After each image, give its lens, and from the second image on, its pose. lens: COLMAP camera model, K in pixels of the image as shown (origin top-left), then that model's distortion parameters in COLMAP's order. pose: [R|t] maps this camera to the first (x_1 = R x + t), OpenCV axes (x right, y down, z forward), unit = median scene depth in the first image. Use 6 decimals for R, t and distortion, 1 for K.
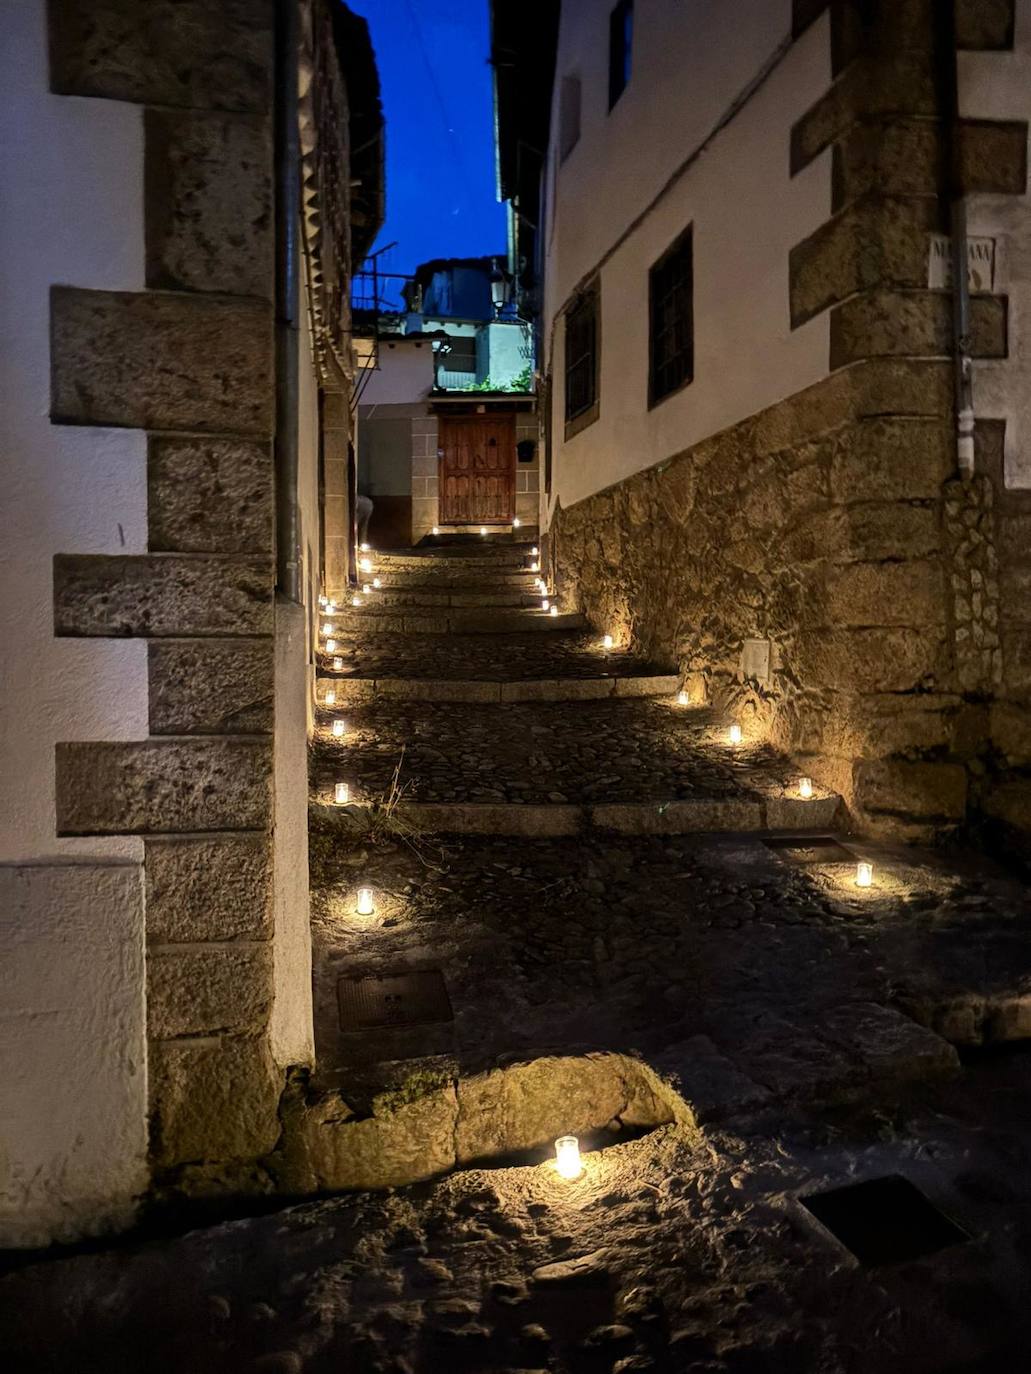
lens RADIAL K [[1298.8, 0, 509.9], [0, 1298.8, 664.0], [0, 0, 1]] dist [0.334897, -0.901417]
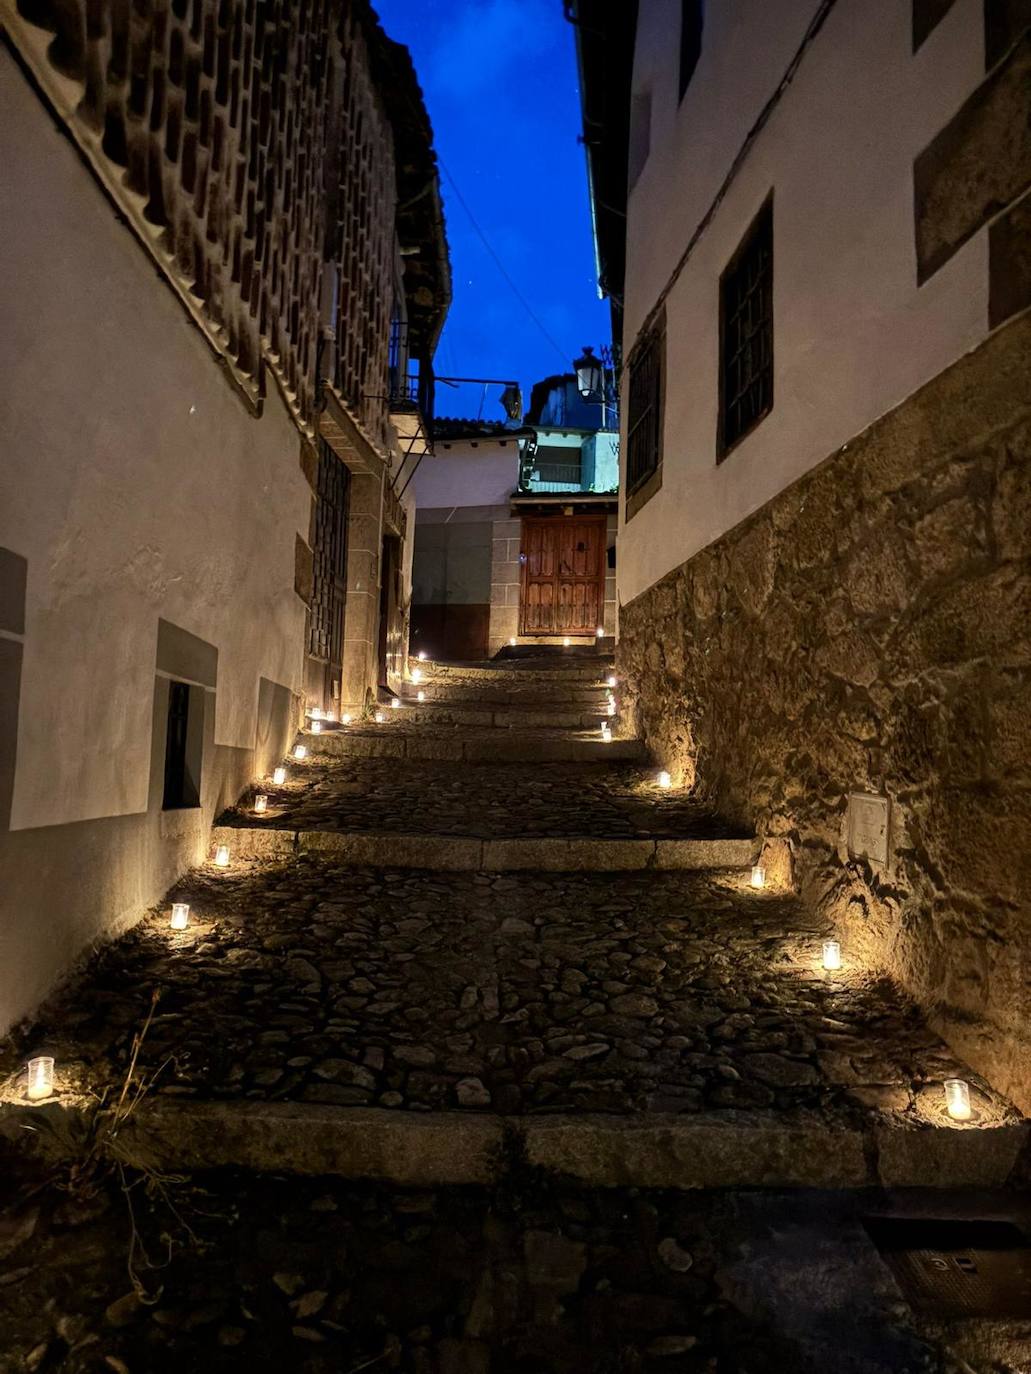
lens RADIAL K [[1090.0, 0, 521.7], [0, 1090.0, 653.6], [0, 0, 1]] dist [0.110806, -0.102003]
pose [[0.988686, 0.015699, -0.149178, 0.101917], [-0.032099, 0.993614, -0.108171, -0.022682], [0.146527, 0.111736, 0.982876, 0.454662]]
